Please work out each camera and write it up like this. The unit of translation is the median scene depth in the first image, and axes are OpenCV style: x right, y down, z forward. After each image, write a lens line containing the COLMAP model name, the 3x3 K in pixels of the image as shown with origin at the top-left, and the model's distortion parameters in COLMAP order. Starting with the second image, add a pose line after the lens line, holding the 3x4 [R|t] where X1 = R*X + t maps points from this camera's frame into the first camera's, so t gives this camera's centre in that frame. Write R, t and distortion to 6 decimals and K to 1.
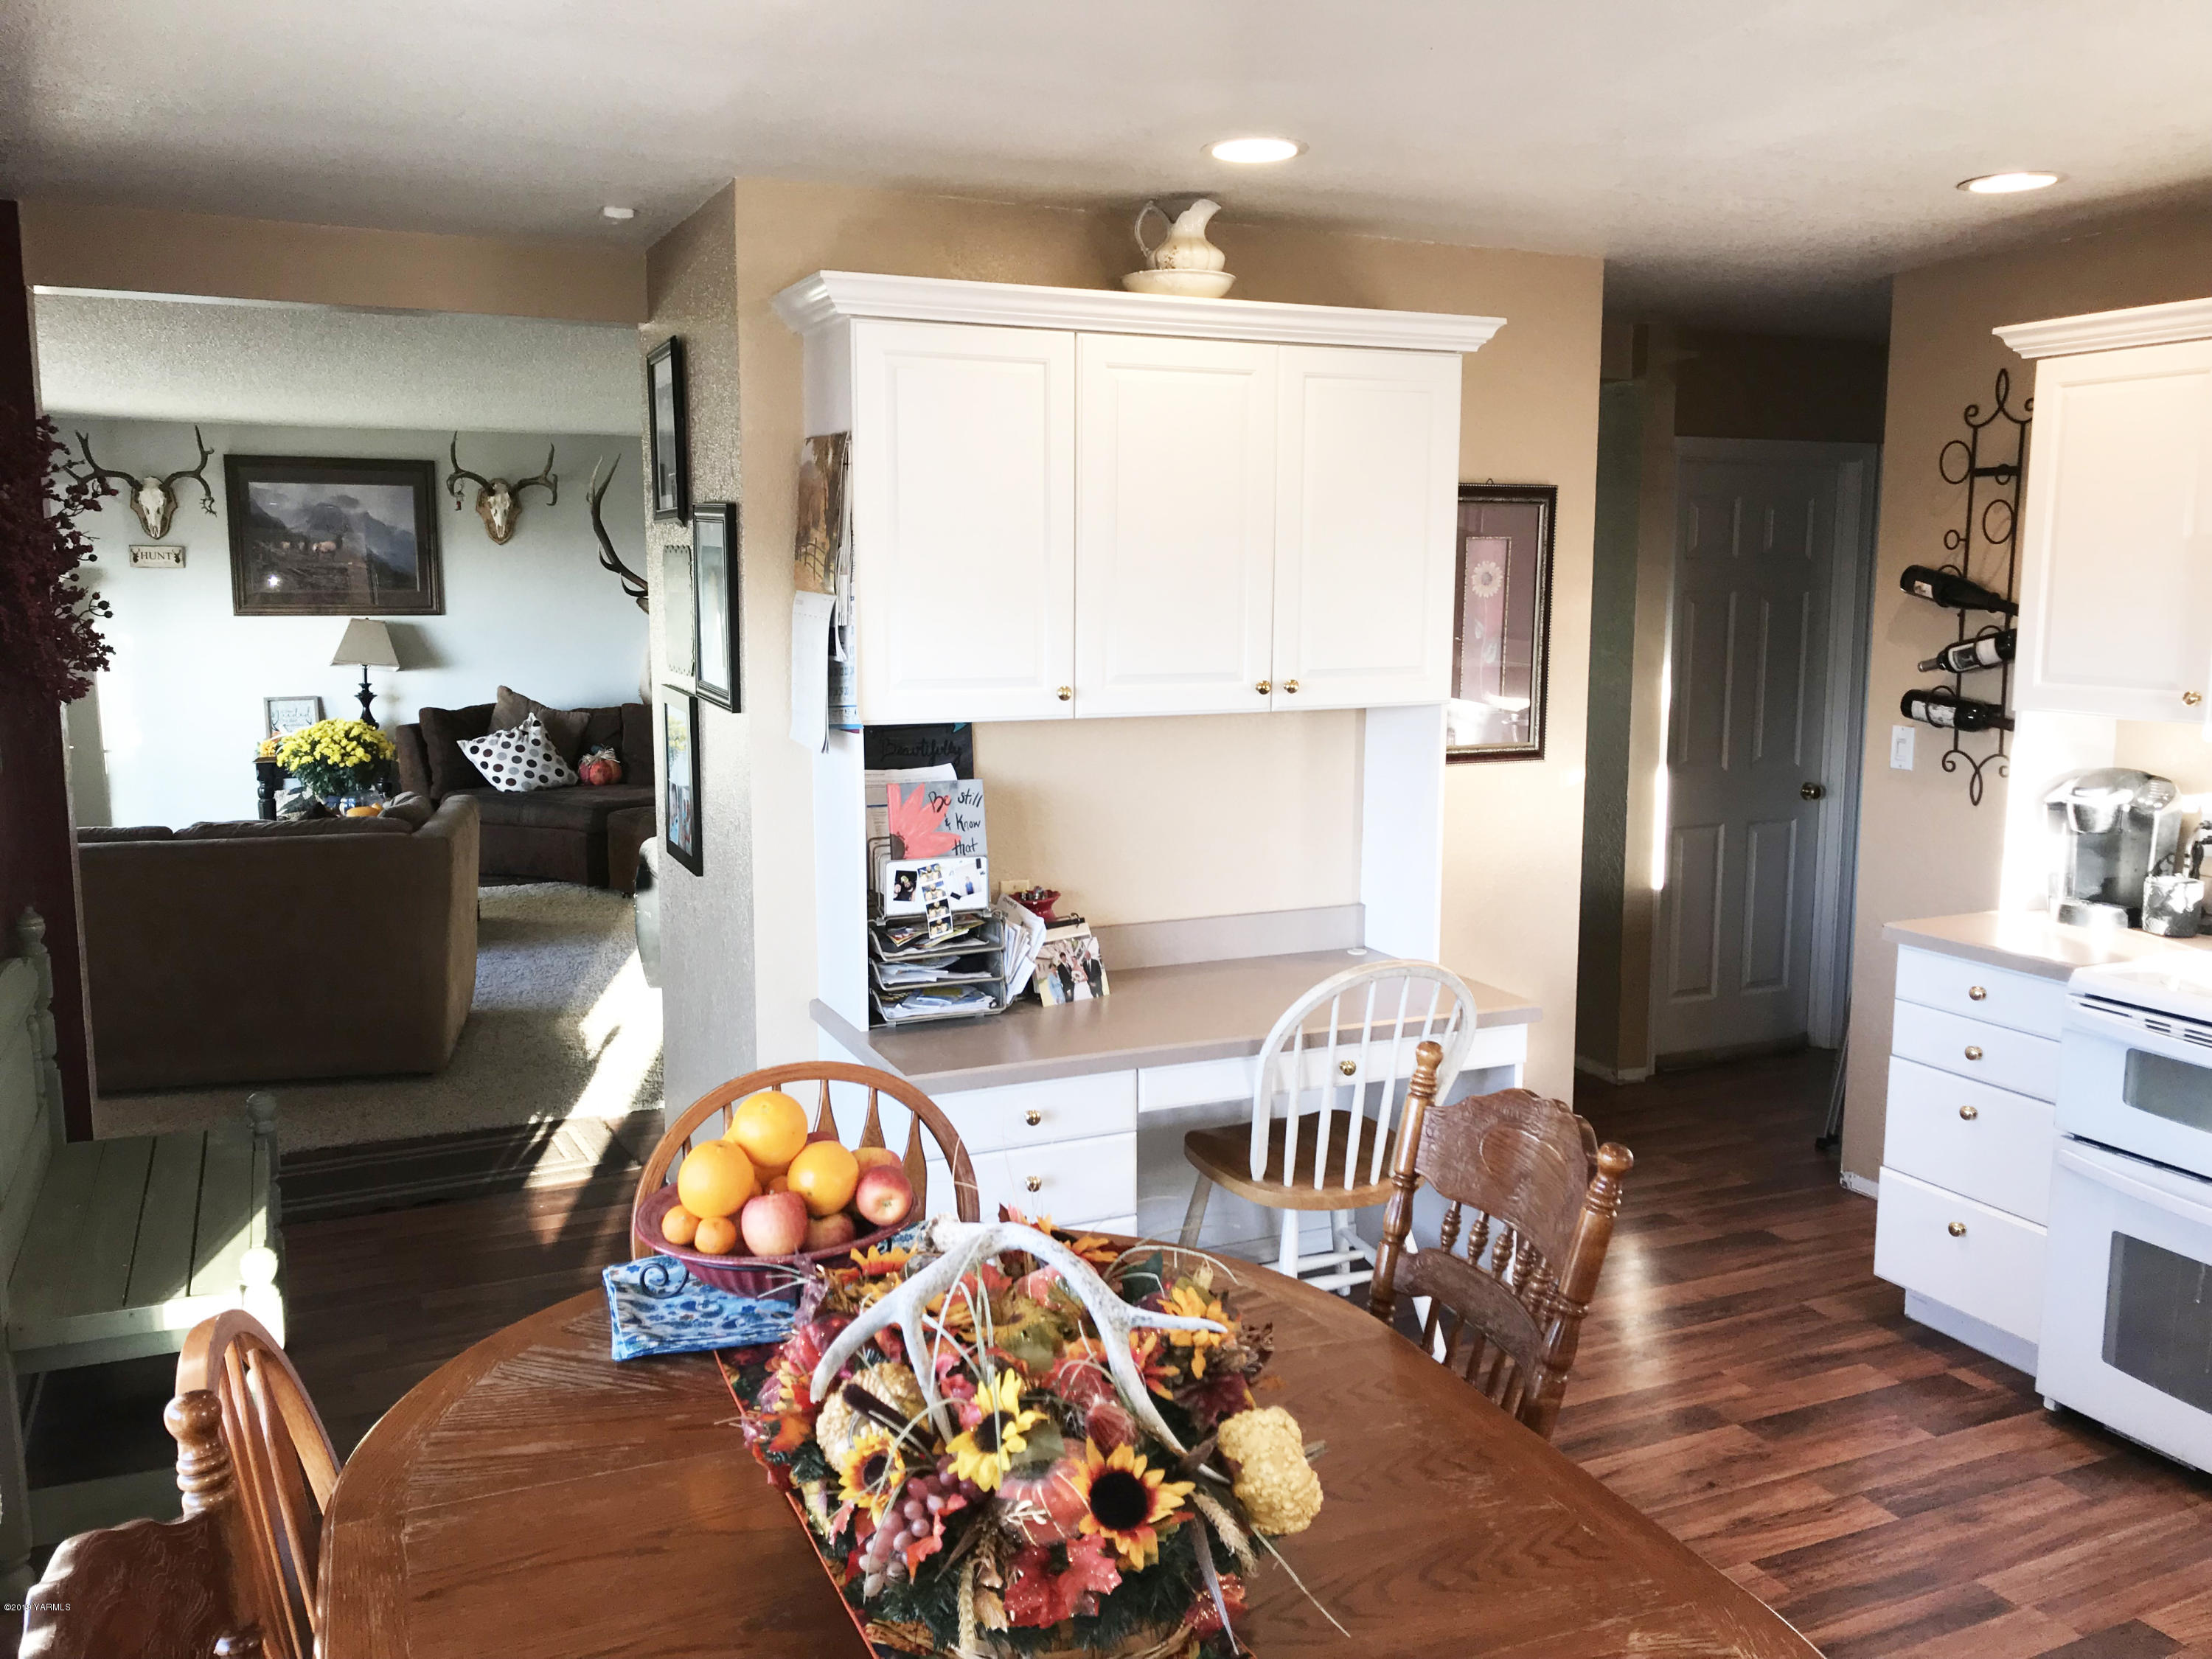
lens RADIAL K [[1799.7, 0, 1102.3], [0, 1799.7, 821.2], [0, 0, 1]] dist [0.048294, -0.052997]
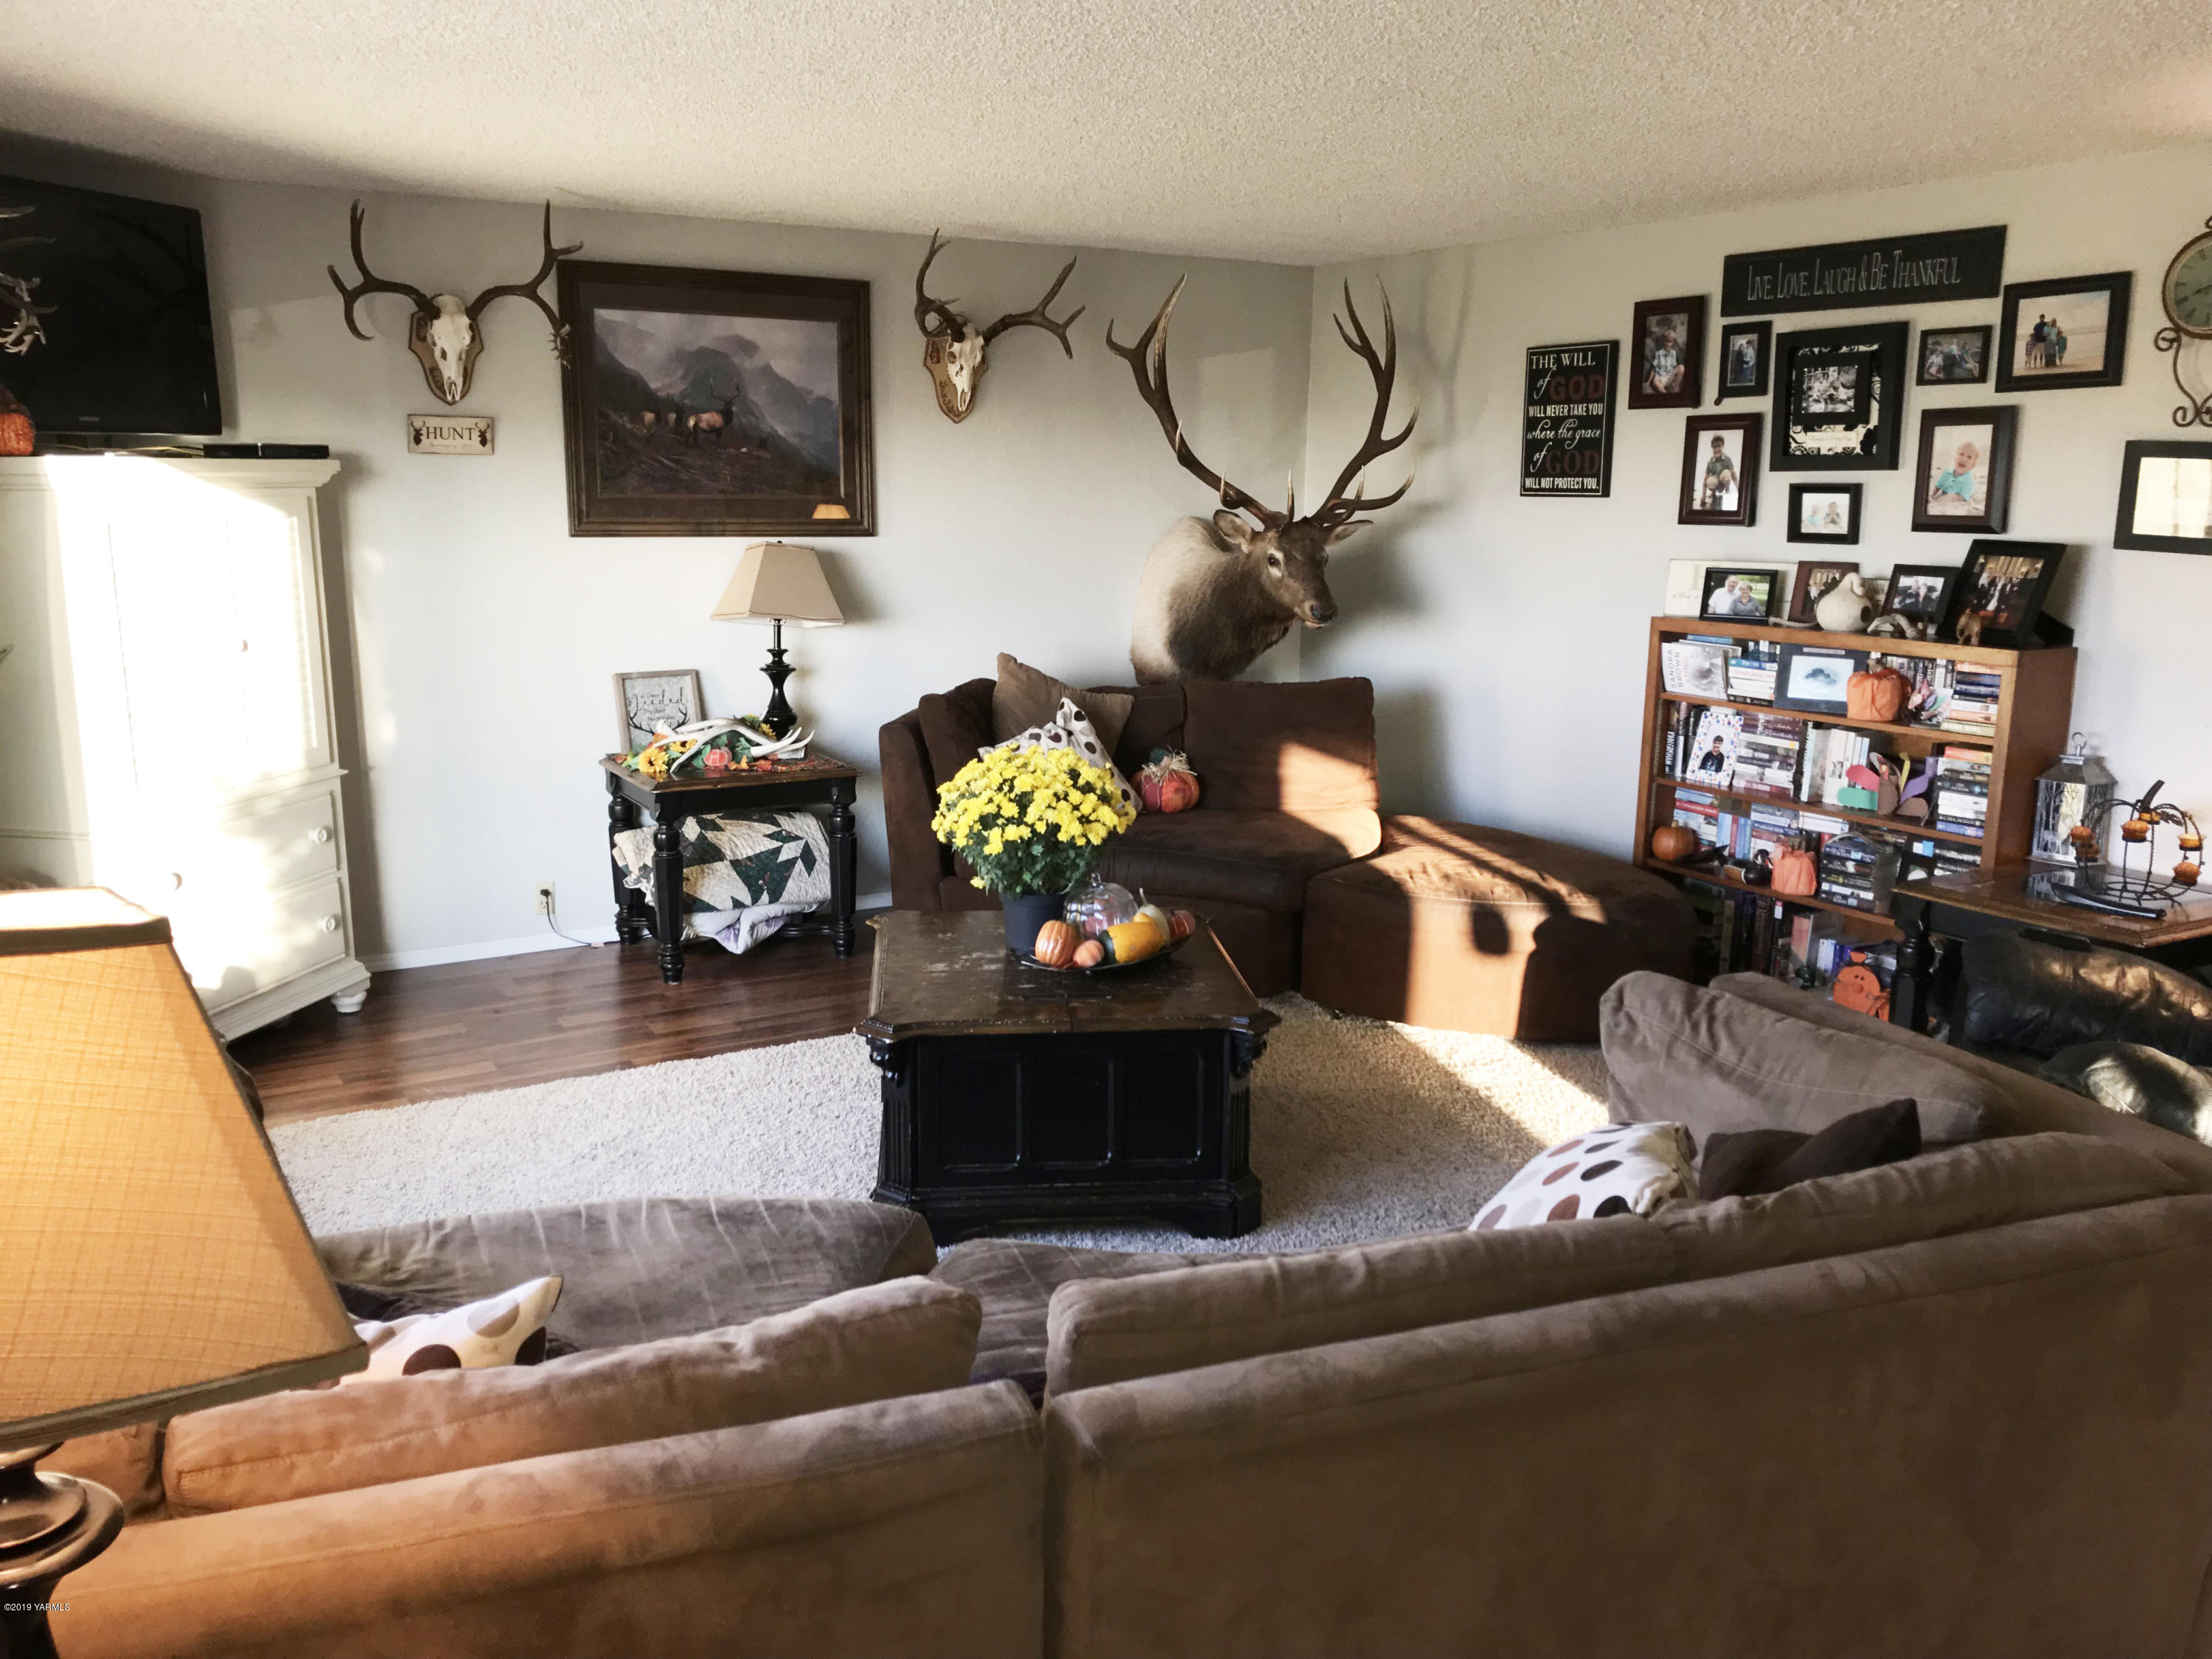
lens RADIAL K [[1799.7, 0, 1104.9], [0, 1799.7, 820.6], [0, 0, 1]] dist [0.048294, -0.052997]
pose [[0.994316, -0.013713, 0.105585, -0.370337], [0.008244, 0.998610, 0.052059, -0.050331], [-0.106152, -0.050893, 0.993047, 0.391848]]
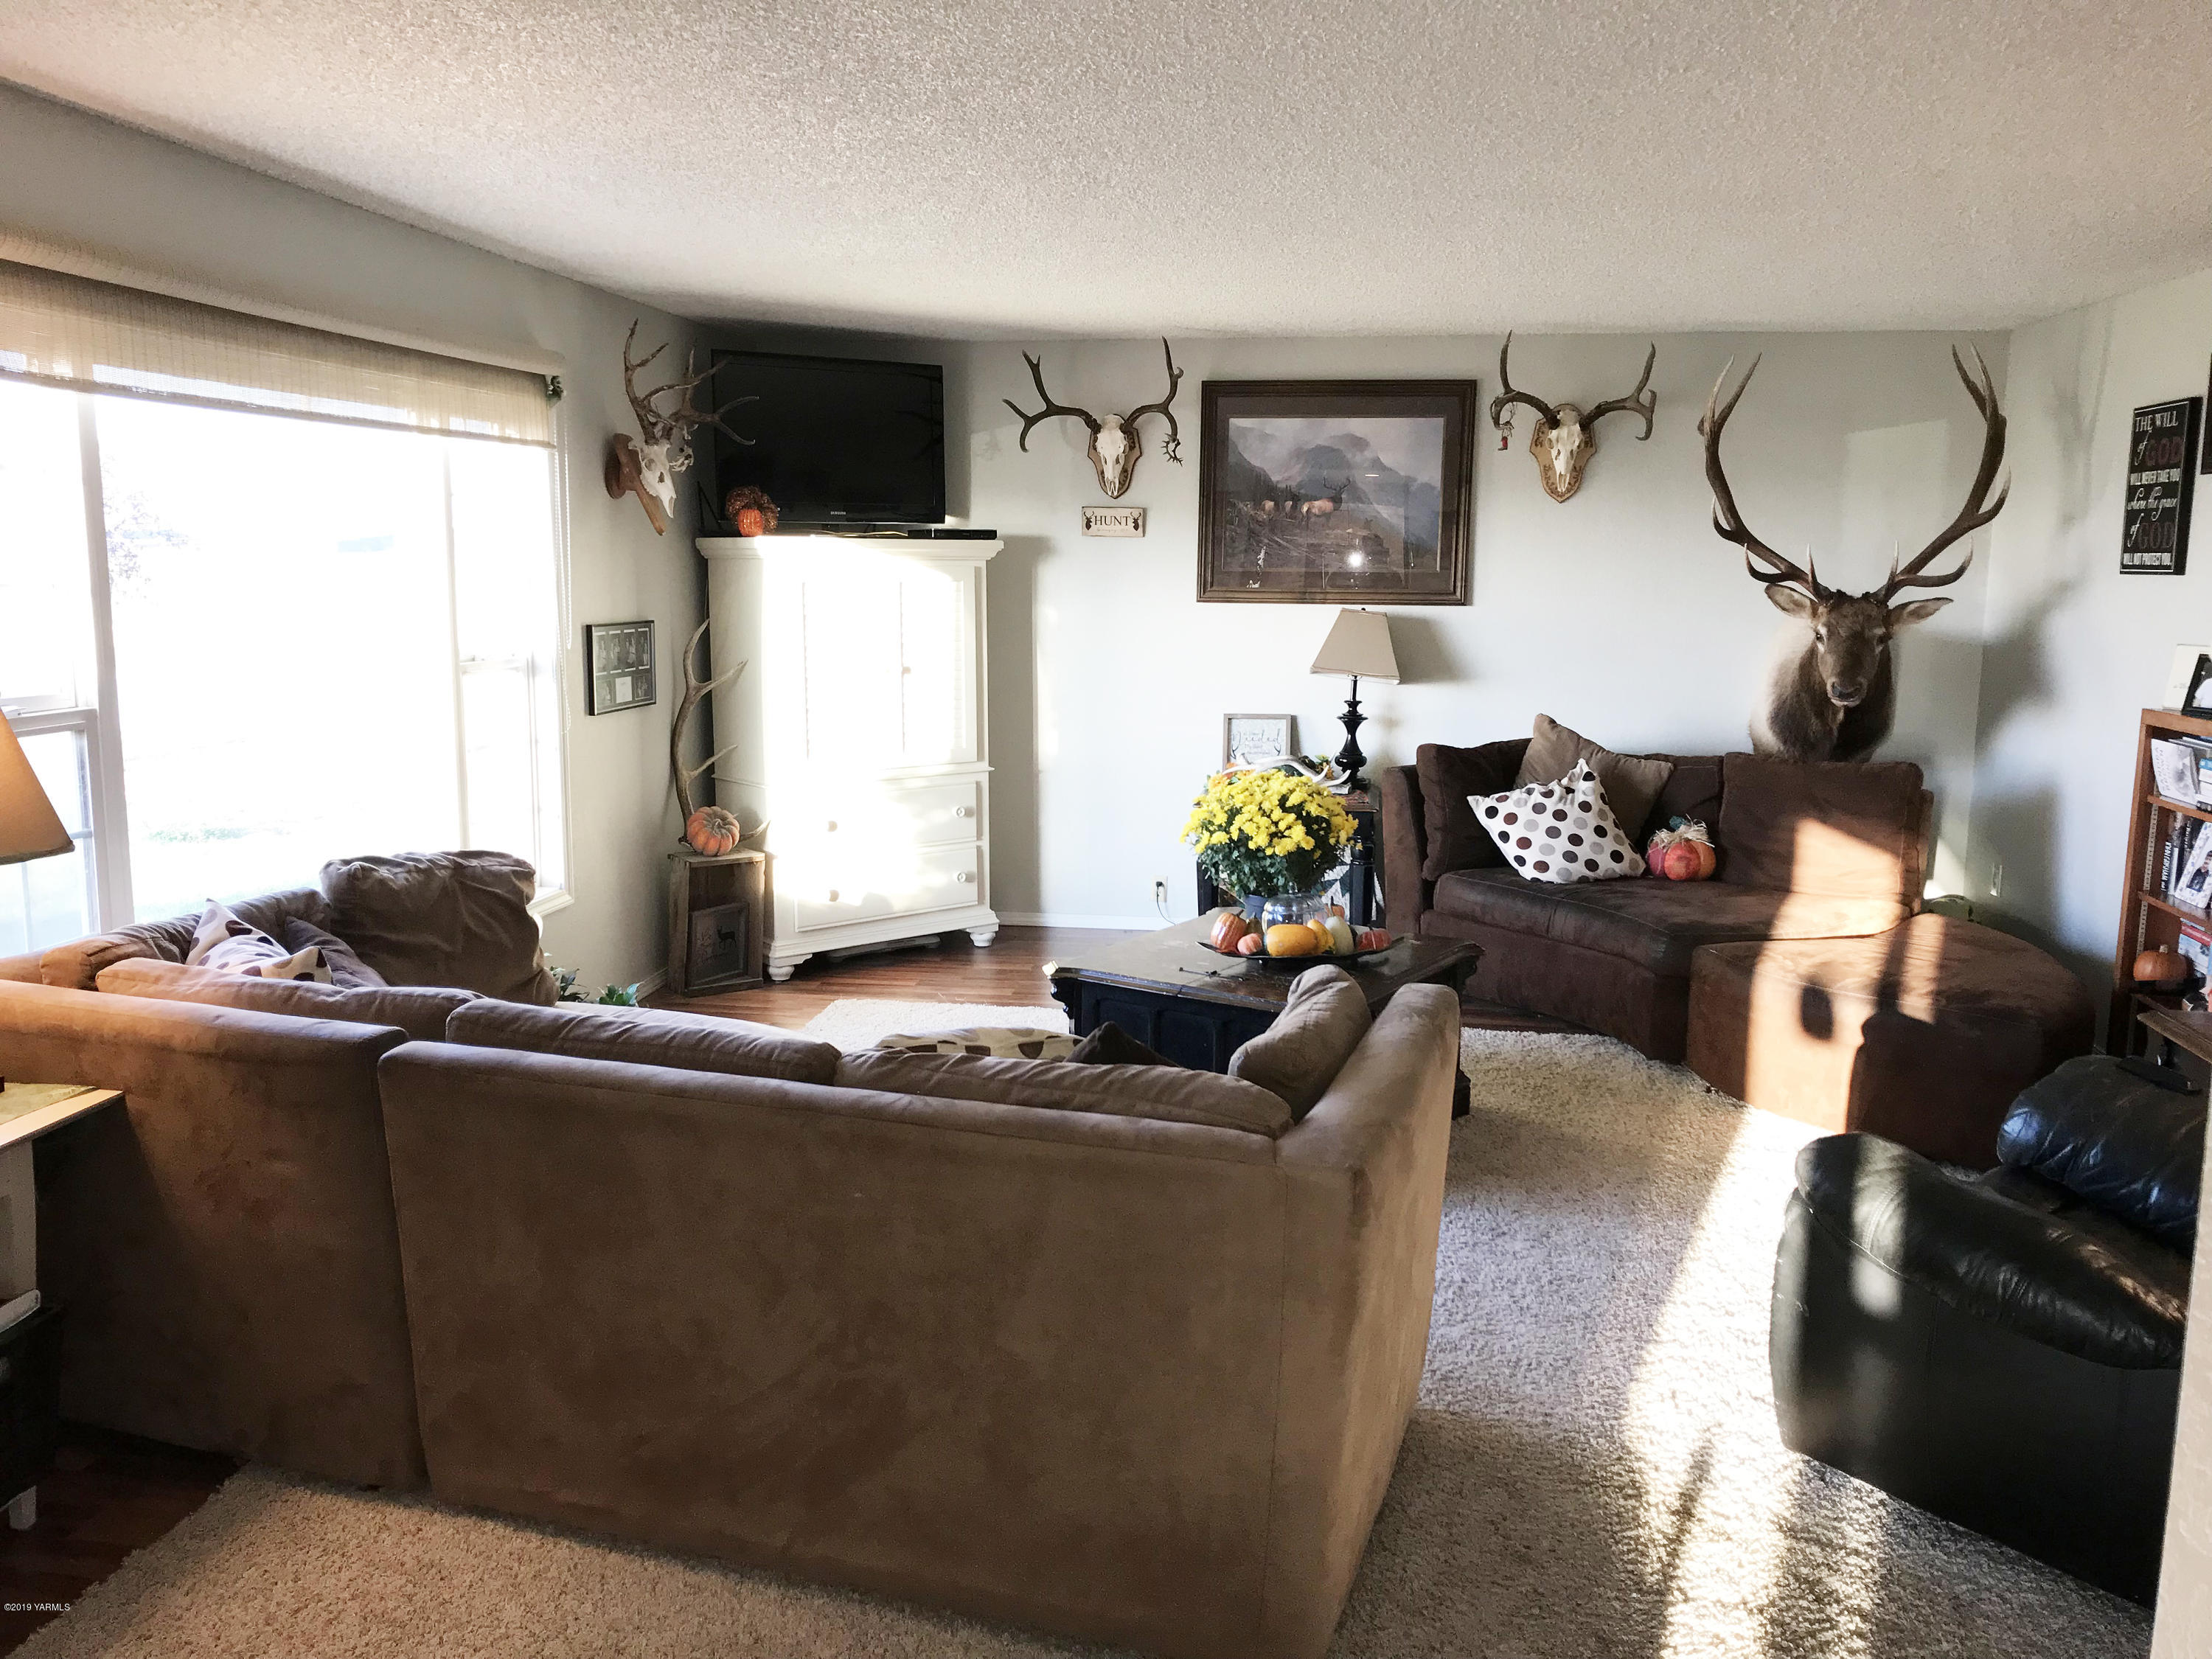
lens RADIAL K [[1799.7, 0, 1082.1], [0, 1799.7, 801.1], [0, 0, 1]] dist [0.048294, -0.052997]
pose [[0.839054, 0.081816, -0.537862, -0.117929], [-0.083700, 0.996270, 0.020975, -0.043931], [0.537572, 0.027420, 0.842772, 0.362047]]
